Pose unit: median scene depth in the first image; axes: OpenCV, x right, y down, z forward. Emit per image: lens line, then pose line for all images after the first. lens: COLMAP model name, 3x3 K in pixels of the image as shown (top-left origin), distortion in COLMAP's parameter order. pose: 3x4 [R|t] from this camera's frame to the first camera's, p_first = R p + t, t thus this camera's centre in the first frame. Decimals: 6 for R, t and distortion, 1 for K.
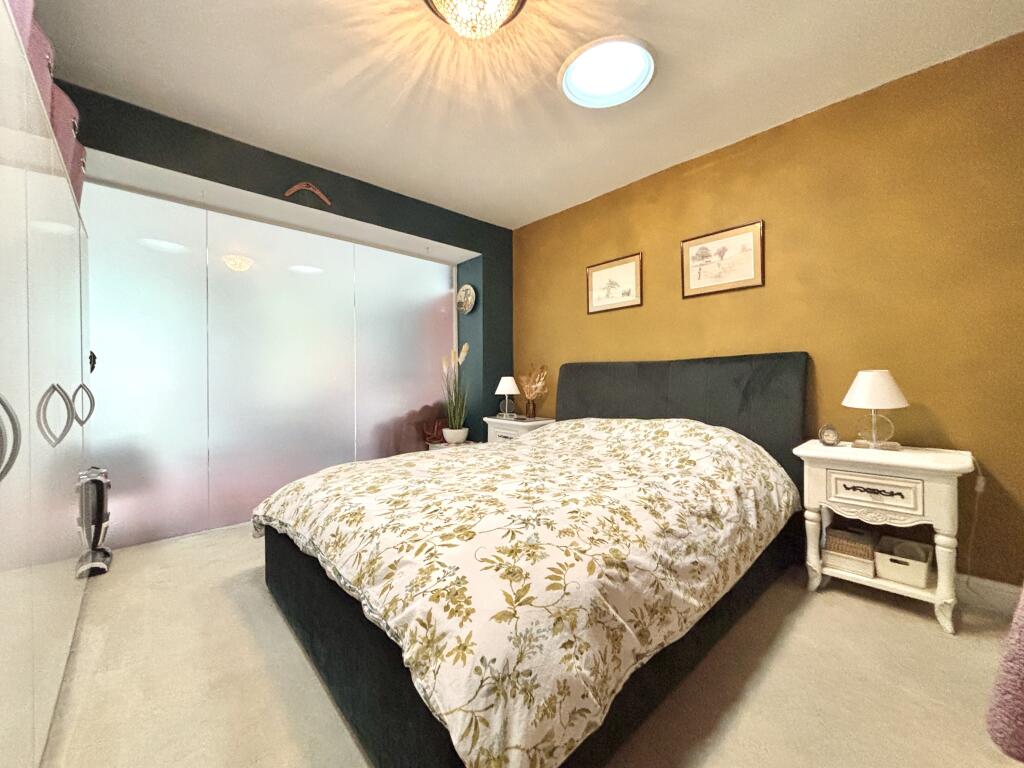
lens RADIAL K [[410.8, 0, 512.0], [0, 410.8, 384.0], [0, 0, 1]] dist [-0.000588, -0.000331]
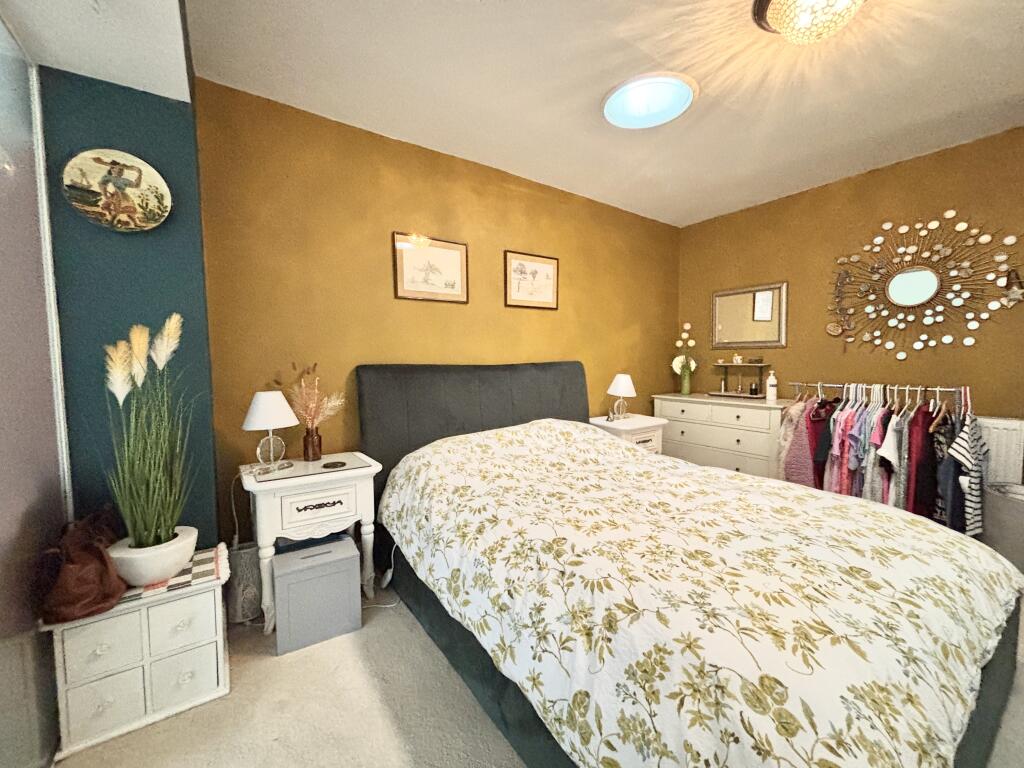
lens RADIAL K [[410.8, 0, 512.0], [0, 410.8, 384.0], [0, 0, 1]] dist [-0.000588, -0.000331]
pose [[0.134905, -0.060317, 0.989021, -0.596112], [0.007587, 0.998179, 0.059841, -0.069704], [-0.990829, -0.000569, 0.135117, 0.806774]]
